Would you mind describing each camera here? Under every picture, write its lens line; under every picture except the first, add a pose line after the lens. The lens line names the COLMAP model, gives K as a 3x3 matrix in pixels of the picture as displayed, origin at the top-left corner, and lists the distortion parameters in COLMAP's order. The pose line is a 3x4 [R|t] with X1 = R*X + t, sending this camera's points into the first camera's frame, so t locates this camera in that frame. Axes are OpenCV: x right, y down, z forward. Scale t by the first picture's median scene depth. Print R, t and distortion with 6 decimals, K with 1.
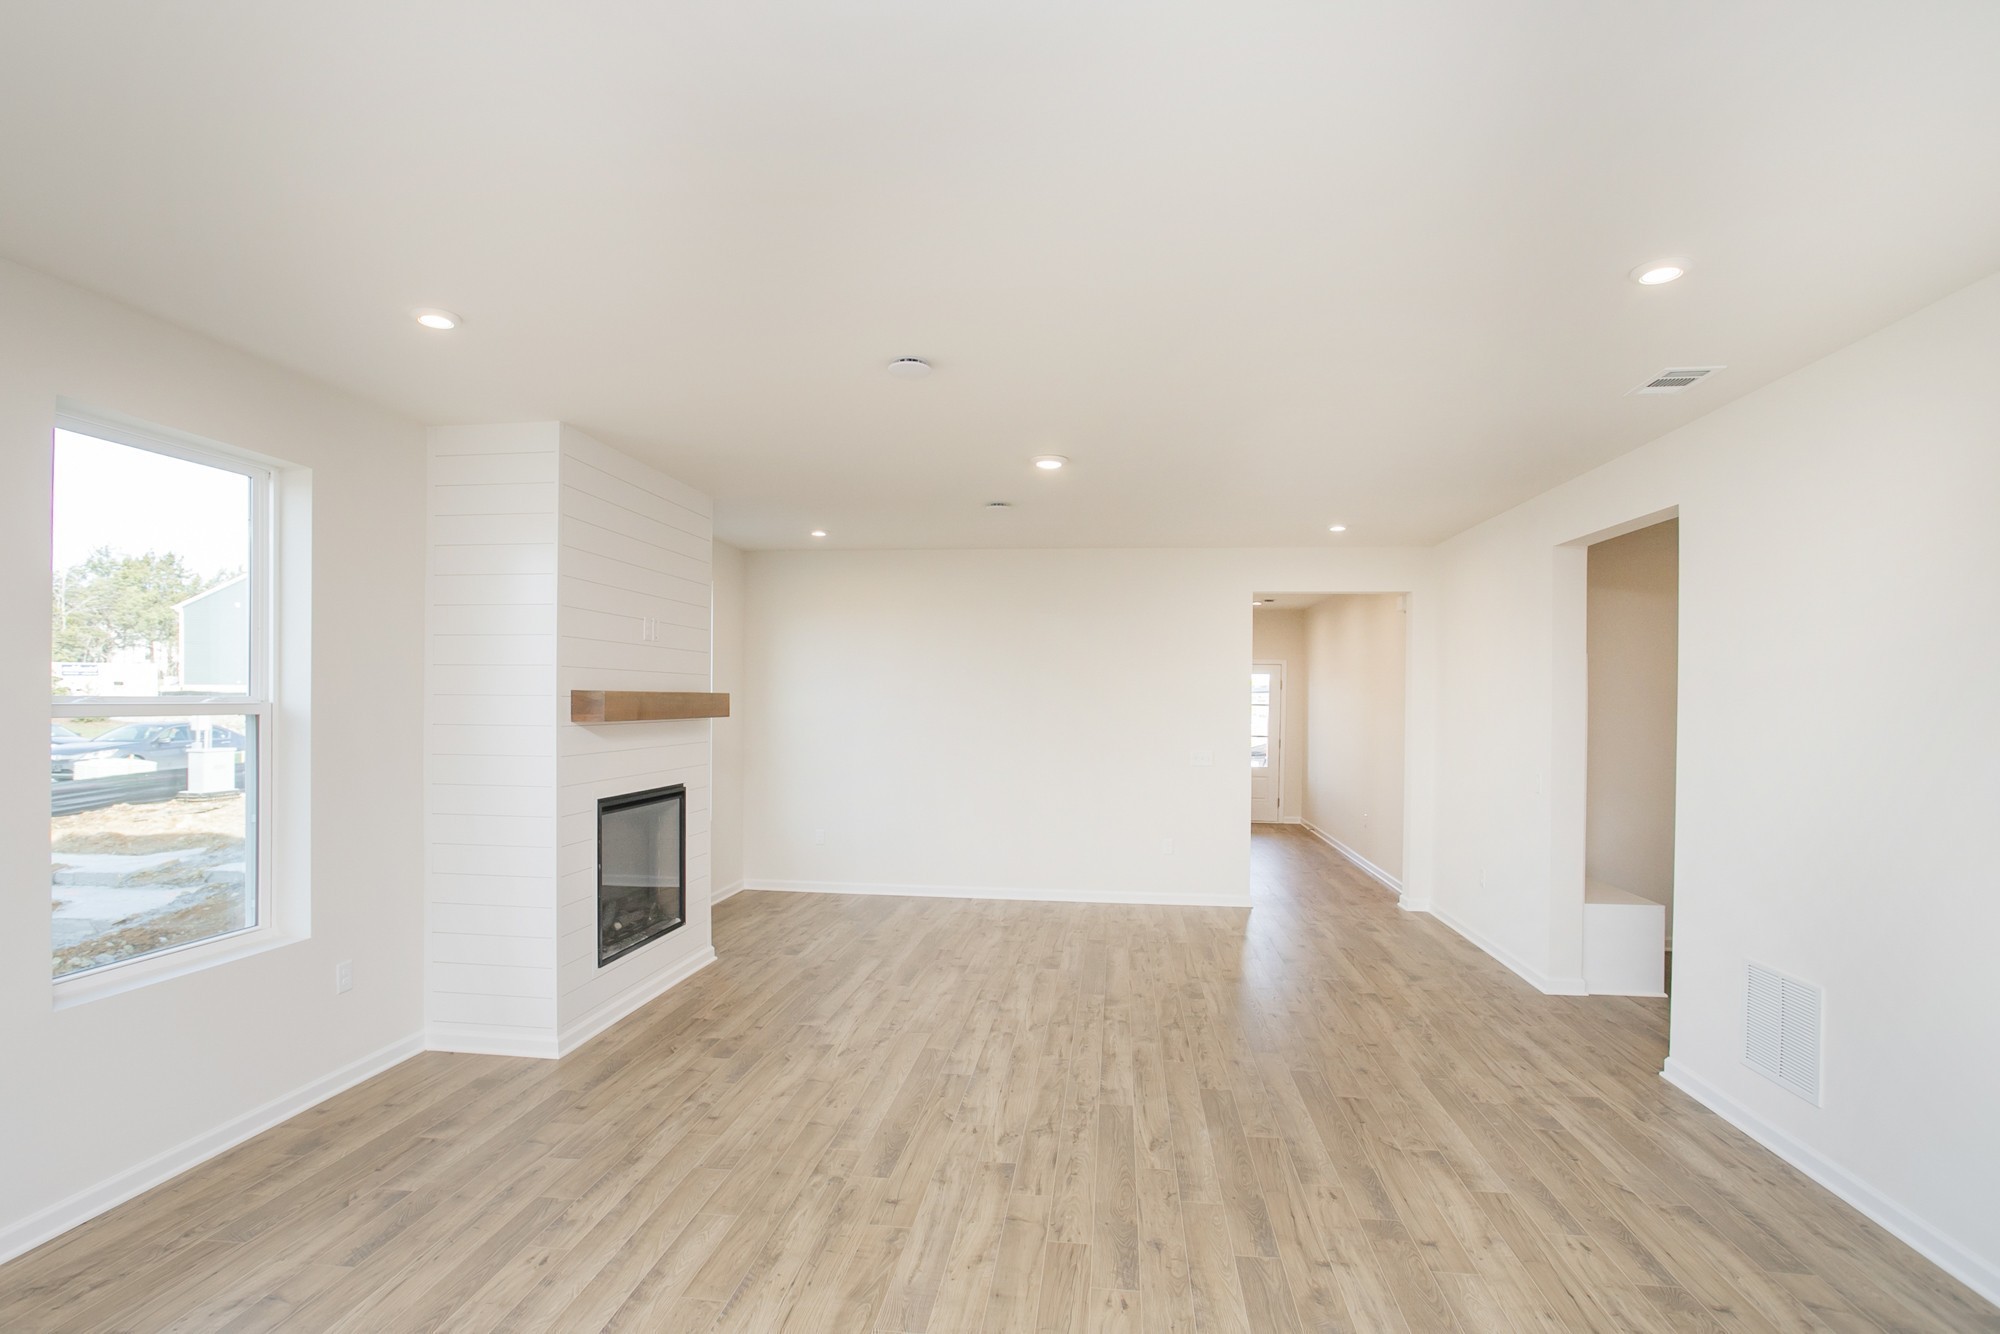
lens RADIAL K [[972.5, 0, 992.1], [0, 972.5, 680.0], [0, 0, 1]] dist [-0.039070, 0.024666]
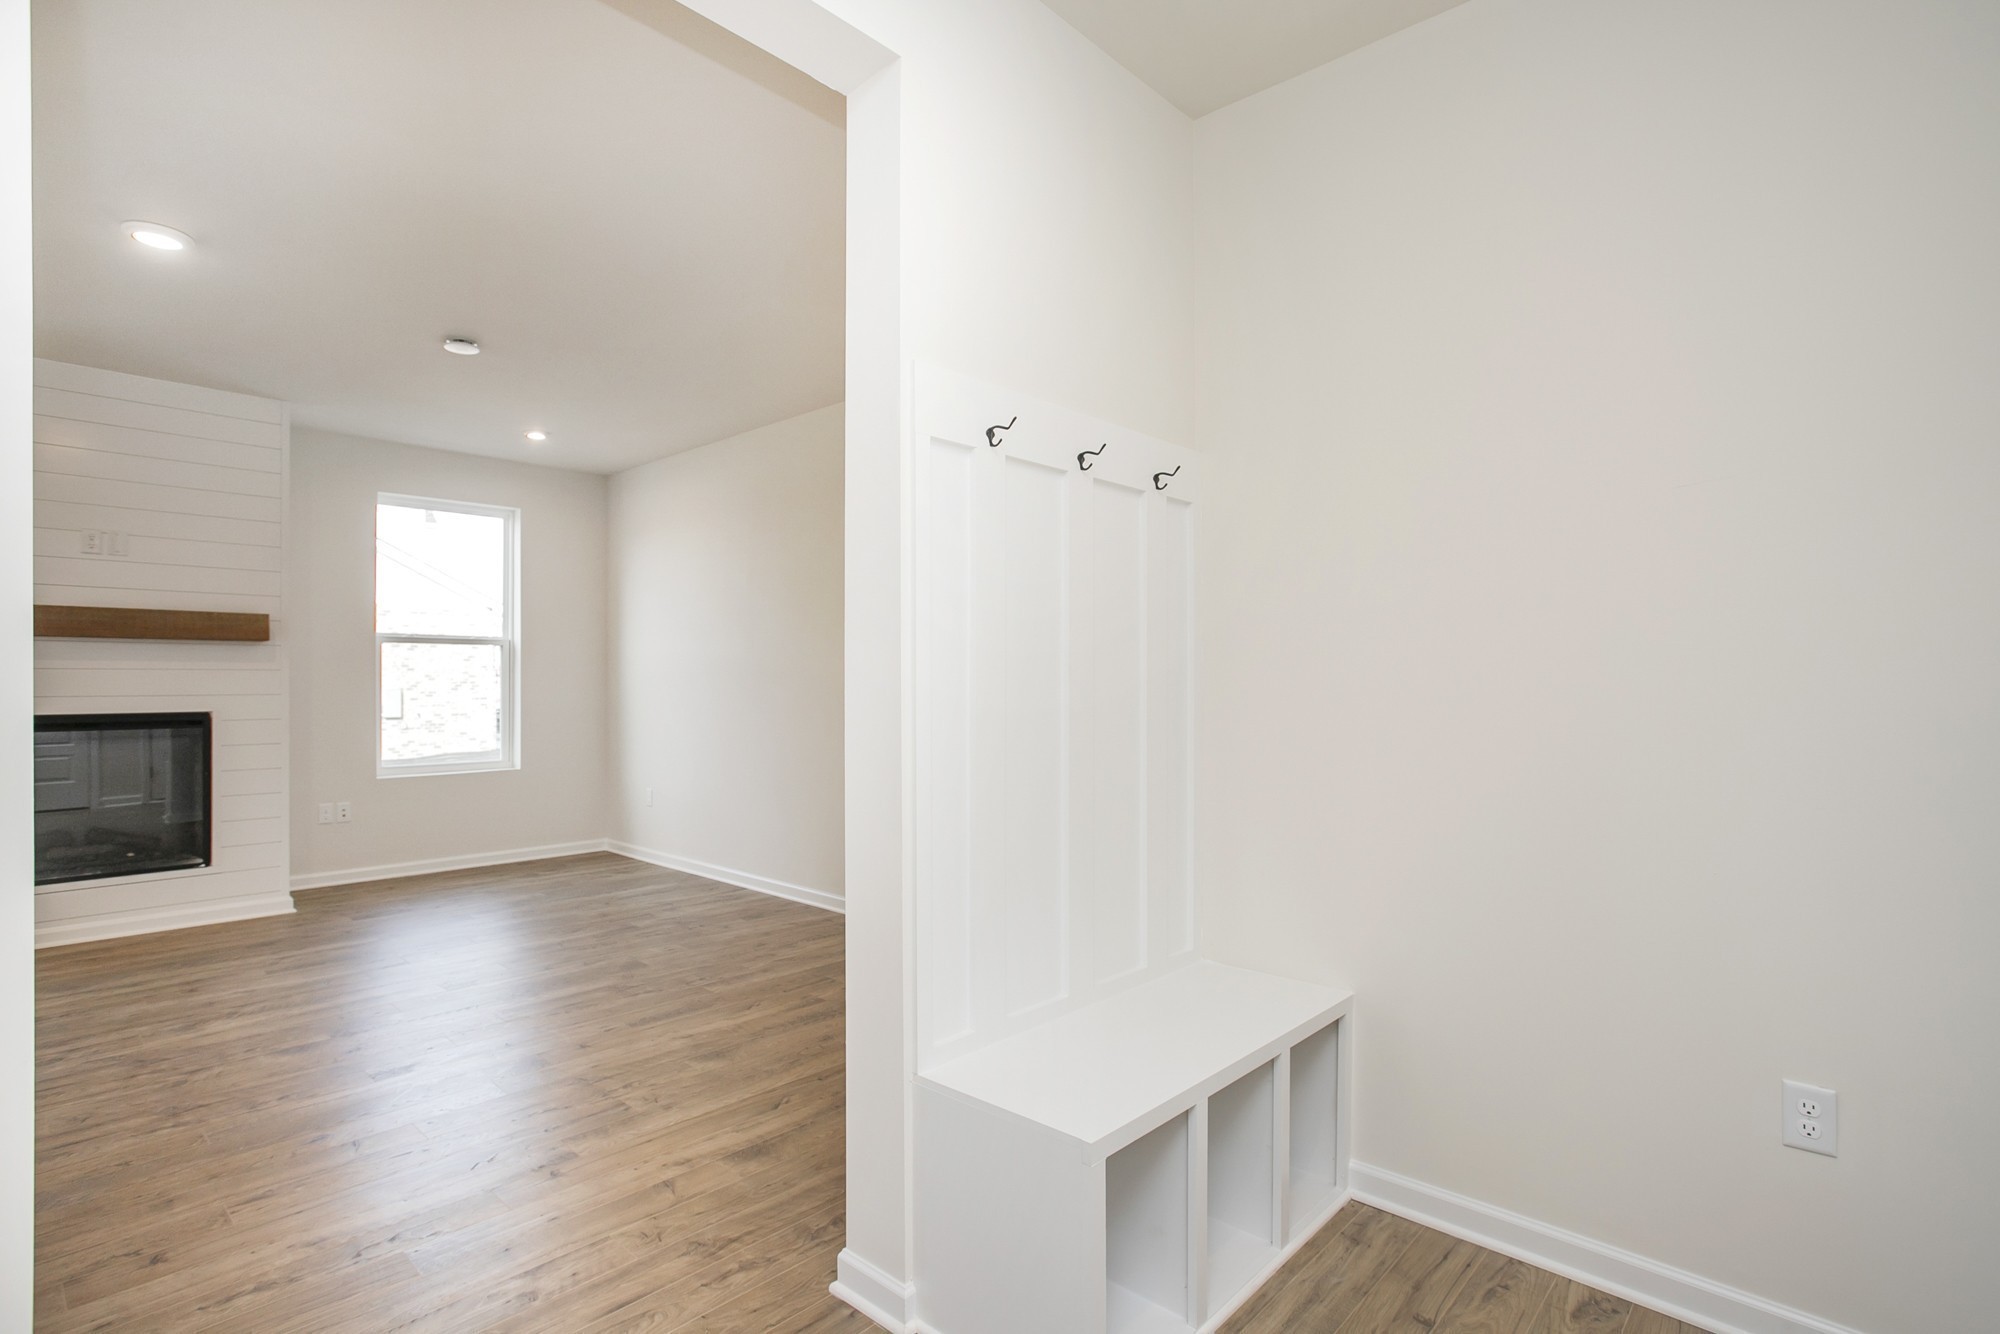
lens RADIAL K [[972.5, 0, 992.1], [0, 972.5, 680.0], [0, 0, 1]] dist [-0.039070, 0.024666]
pose [[0.808429, -0.009411, -0.588519, 0.805450], [0.019268, 0.999759, 0.010482, 0.080711], [0.588278, -0.019814, 0.808416, 0.698726]]
